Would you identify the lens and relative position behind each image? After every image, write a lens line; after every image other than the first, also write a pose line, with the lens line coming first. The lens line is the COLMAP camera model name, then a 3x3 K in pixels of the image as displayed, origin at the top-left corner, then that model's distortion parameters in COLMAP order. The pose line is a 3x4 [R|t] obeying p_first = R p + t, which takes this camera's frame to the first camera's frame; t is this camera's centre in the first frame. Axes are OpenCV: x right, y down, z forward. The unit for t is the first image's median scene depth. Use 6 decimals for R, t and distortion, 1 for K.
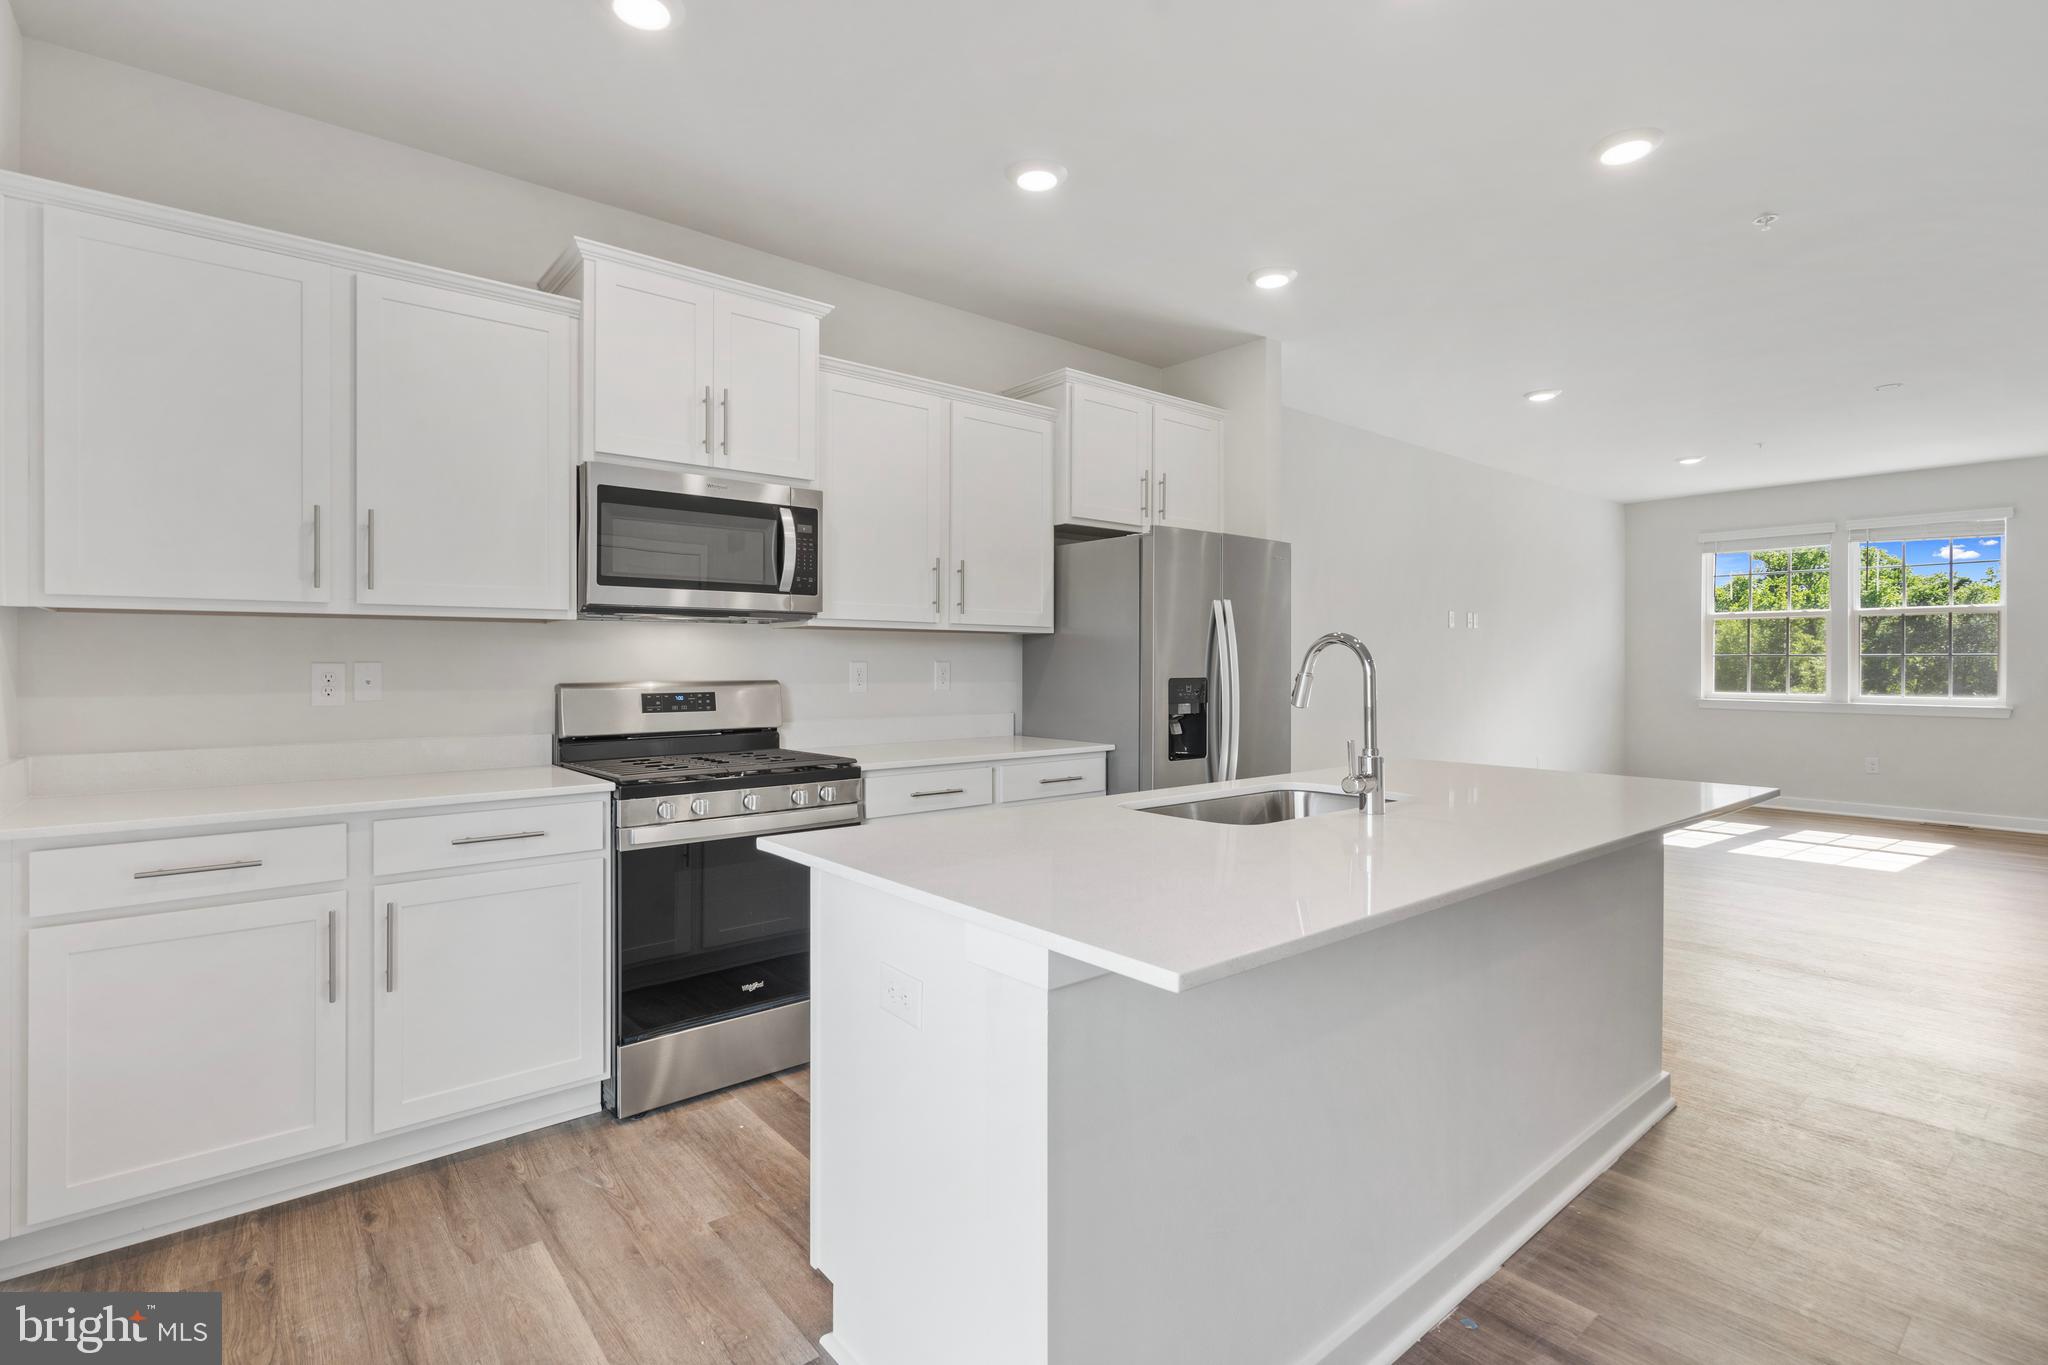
lens RADIAL K [[956.5, 0, 998.2], [0, 956.5, 669.3], [0, 0, 1]] dist [-0.001283, 0.002293]
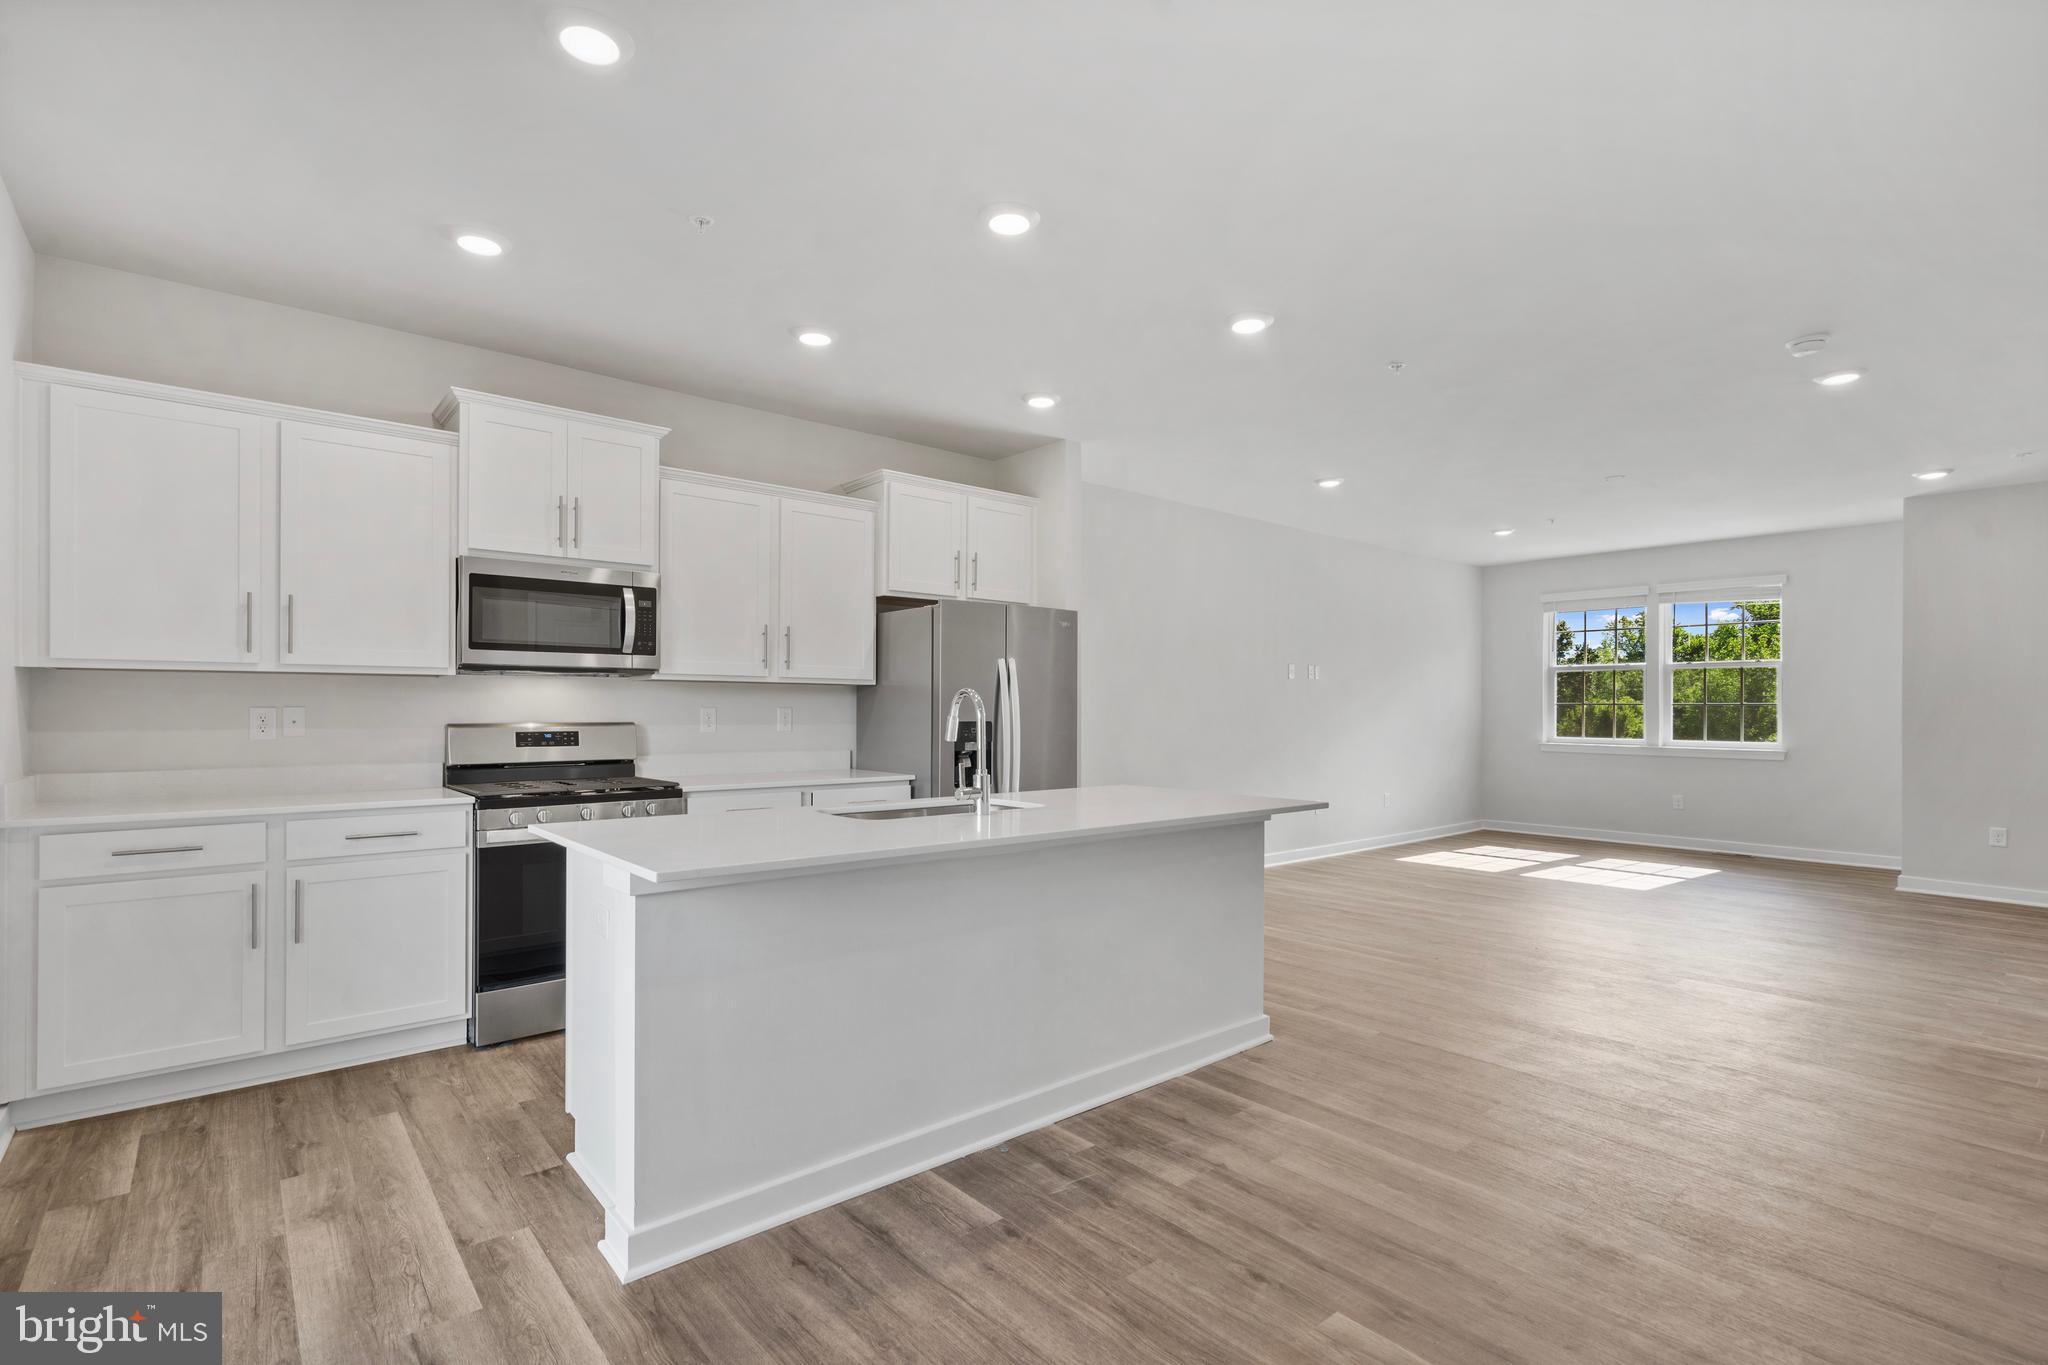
lens RADIAL K [[956.5, 0, 1004.3], [0, 956.5, 712.9], [0, 0, 1]] dist [-0.001283, 0.002293]
pose [[0.999964, 0.003143, 0.007902, 0.287508], [-0.003125, 0.999992, -0.002351, 0.000873], [-0.007909, 0.002327, 0.999966, -0.303267]]
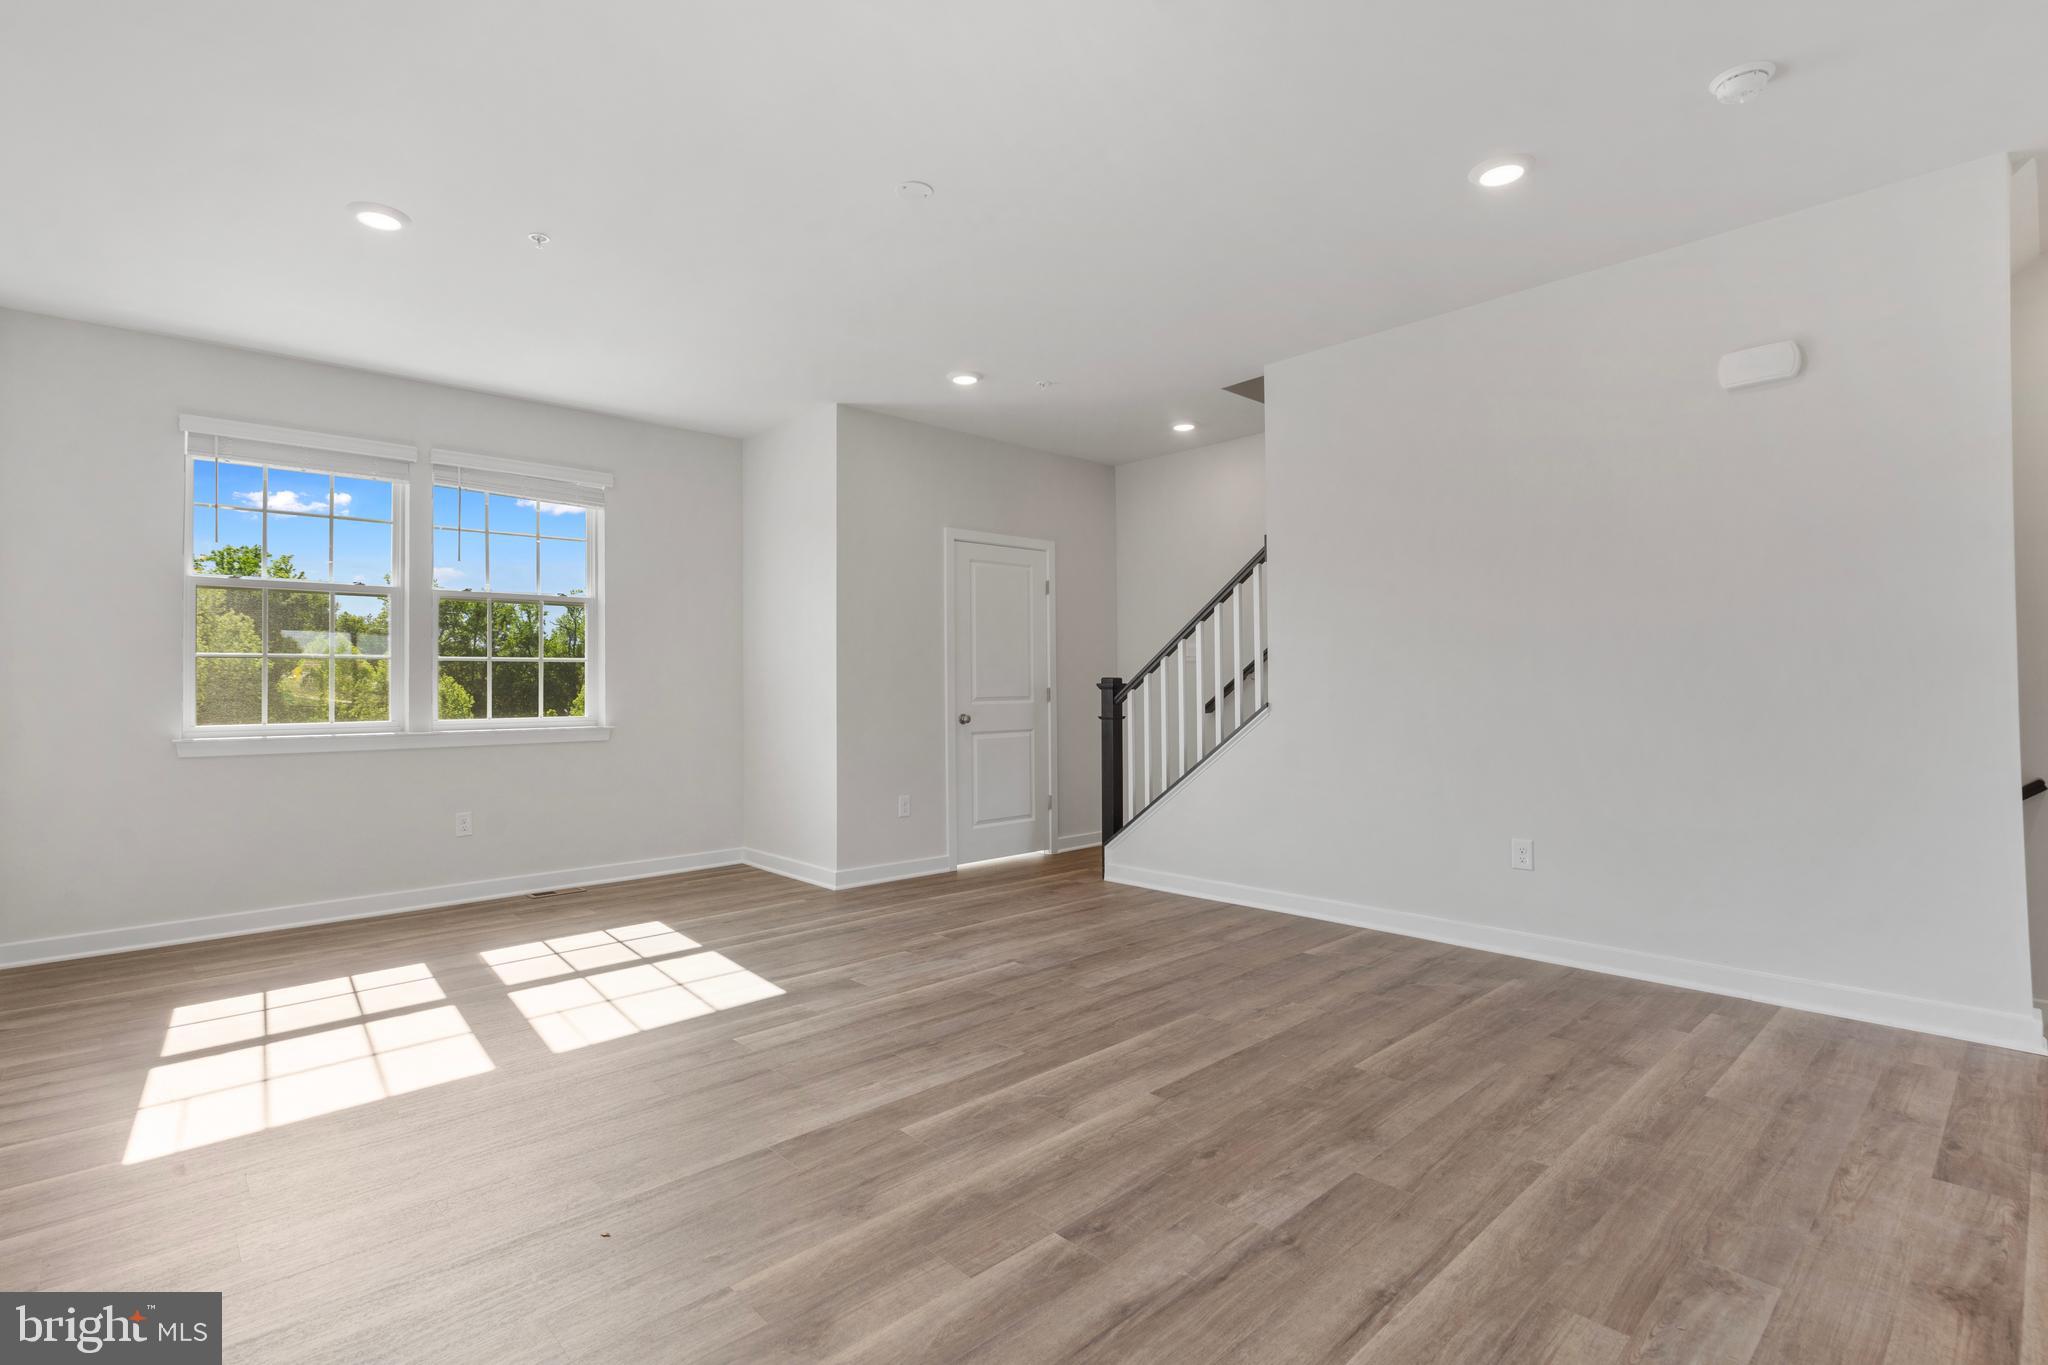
lens RADIAL K [[956.5, 0, 1010.3], [0, 956.5, 685.9], [0, 0, 1]] dist [-0.001283, 0.002293]
pose [[-0.056619, 0.000694, 0.998396, 0.583345], [0.018311, 0.999832, 0.000344, 0.029166], [-0.998228, 0.018301, -0.056622, 1.706834]]
